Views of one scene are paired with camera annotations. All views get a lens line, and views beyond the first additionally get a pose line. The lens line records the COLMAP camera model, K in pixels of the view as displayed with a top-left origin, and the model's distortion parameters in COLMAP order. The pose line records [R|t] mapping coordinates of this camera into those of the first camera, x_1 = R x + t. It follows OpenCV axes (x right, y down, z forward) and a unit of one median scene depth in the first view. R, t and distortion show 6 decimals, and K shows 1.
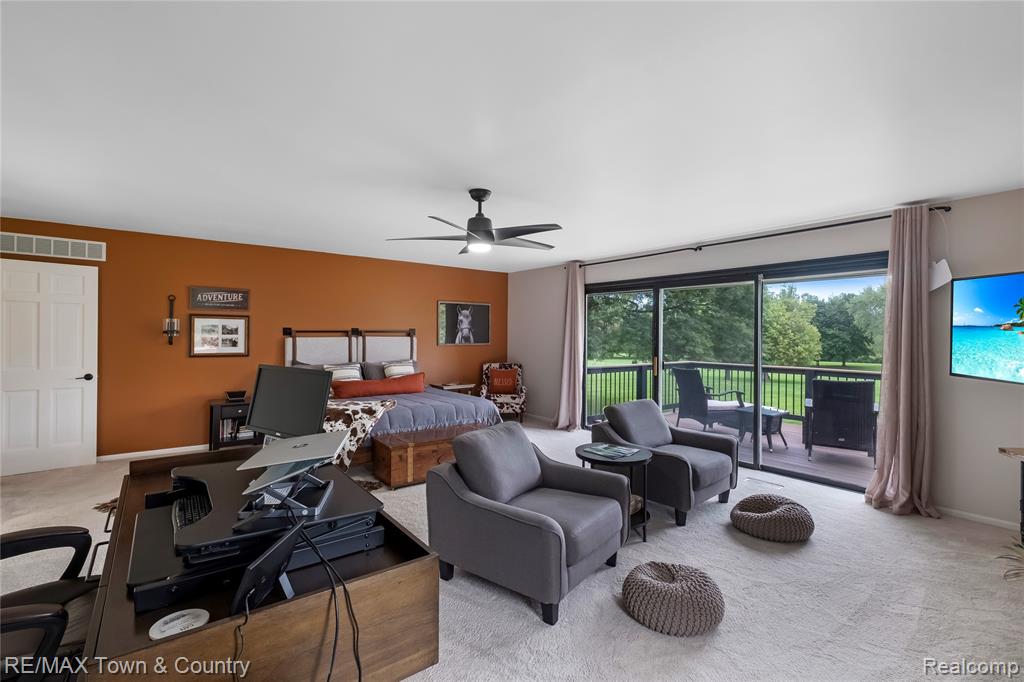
lens RADIAL K [[467.3, 0, 510.0], [0, 467.3, 338.7], [0, 0, 1]] dist [0.008571, -0.007379]
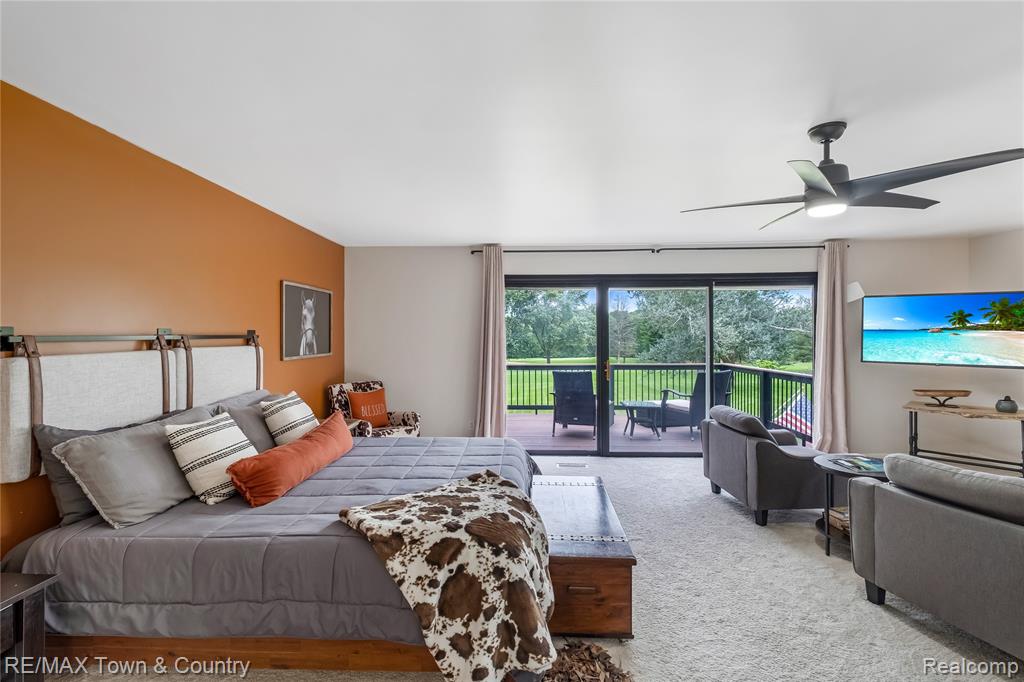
lens RADIAL K [[467.3, 0, 512.0], [0, 467.3, 339.2], [0, 0, 1]] dist [0.008571, -0.007379]
pose [[0.646085, -0.013830, 0.763140, -0.446985], [0.014195, 0.999881, 0.006103, -0.011227], [-0.763134, 0.006890, 0.646204, 0.471895]]
